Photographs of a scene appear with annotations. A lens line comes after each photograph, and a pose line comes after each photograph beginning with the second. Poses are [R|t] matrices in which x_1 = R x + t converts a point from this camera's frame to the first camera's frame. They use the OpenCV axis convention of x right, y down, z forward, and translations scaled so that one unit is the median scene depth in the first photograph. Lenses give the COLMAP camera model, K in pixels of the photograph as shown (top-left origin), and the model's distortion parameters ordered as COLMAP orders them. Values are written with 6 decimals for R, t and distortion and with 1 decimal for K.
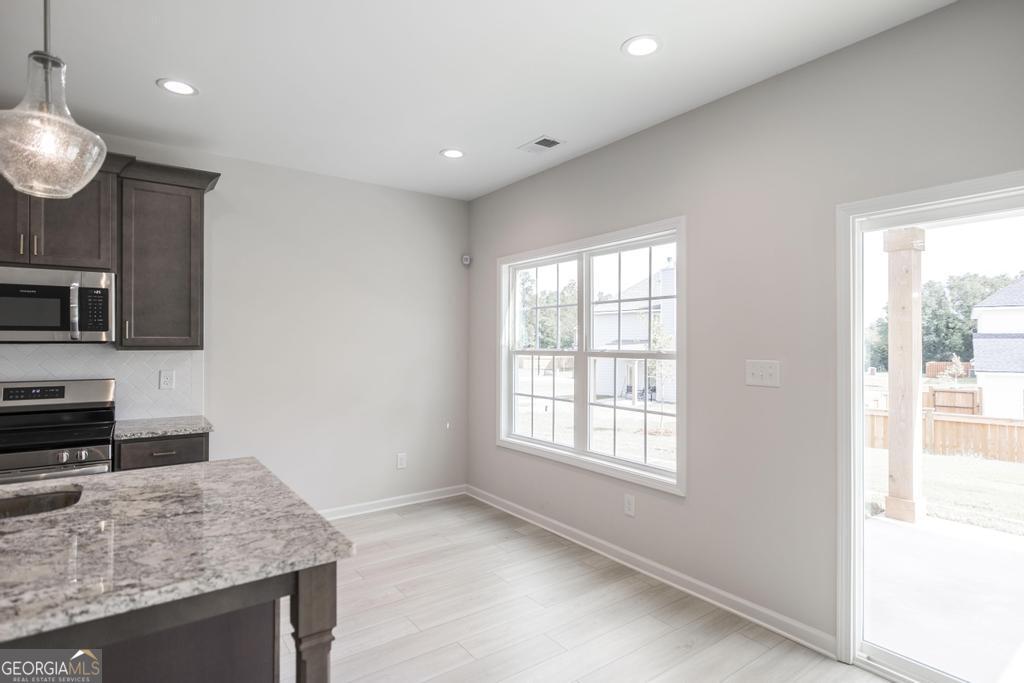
lens RADIAL K [[537.9, 0, 512.4], [0, 537.9, 339.4], [0, 0, 1]] dist [0.002654, 0.000089]
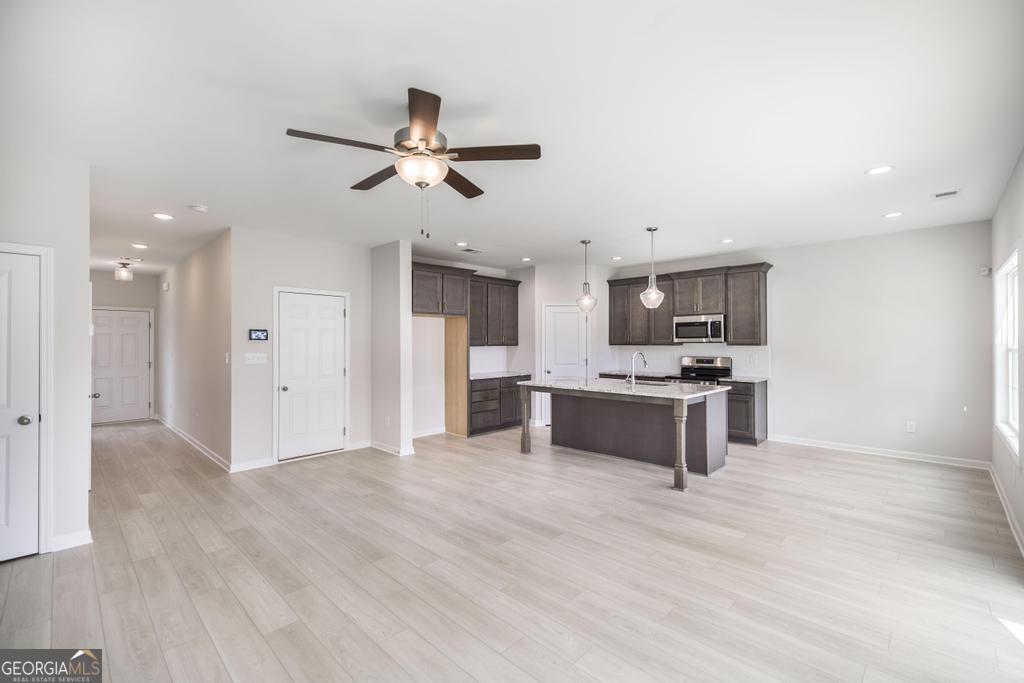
lens RADIAL K [[435.9, 0, 511.5], [0, 435.9, 342.0], [0, 0, 1]] dist [-0.002009, 0.000037]
pose [[0.170015, -0.001941, -0.985439, 0.999286], [0.011012, 0.999939, -0.000070, -0.006252], [0.985380, -0.010840, 0.170026, -0.280475]]
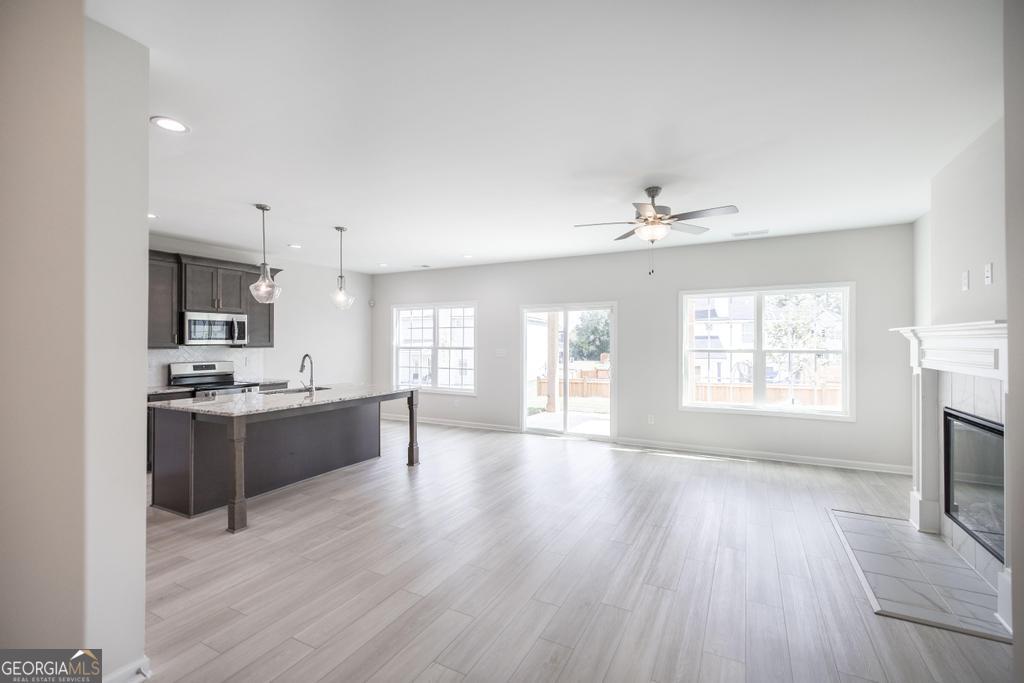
lens RADIAL K [[435.9, 0, 514.9], [0, 435.9, 339.8], [0, 0, 1]] dist [-0.002009, 0.000037]
pose [[0.898878, 0.000112, 0.438199, -0.490925], [-0.001599, 0.999994, 0.003024, -0.021548], [-0.438196, -0.003419, 0.898873, -1.123429]]
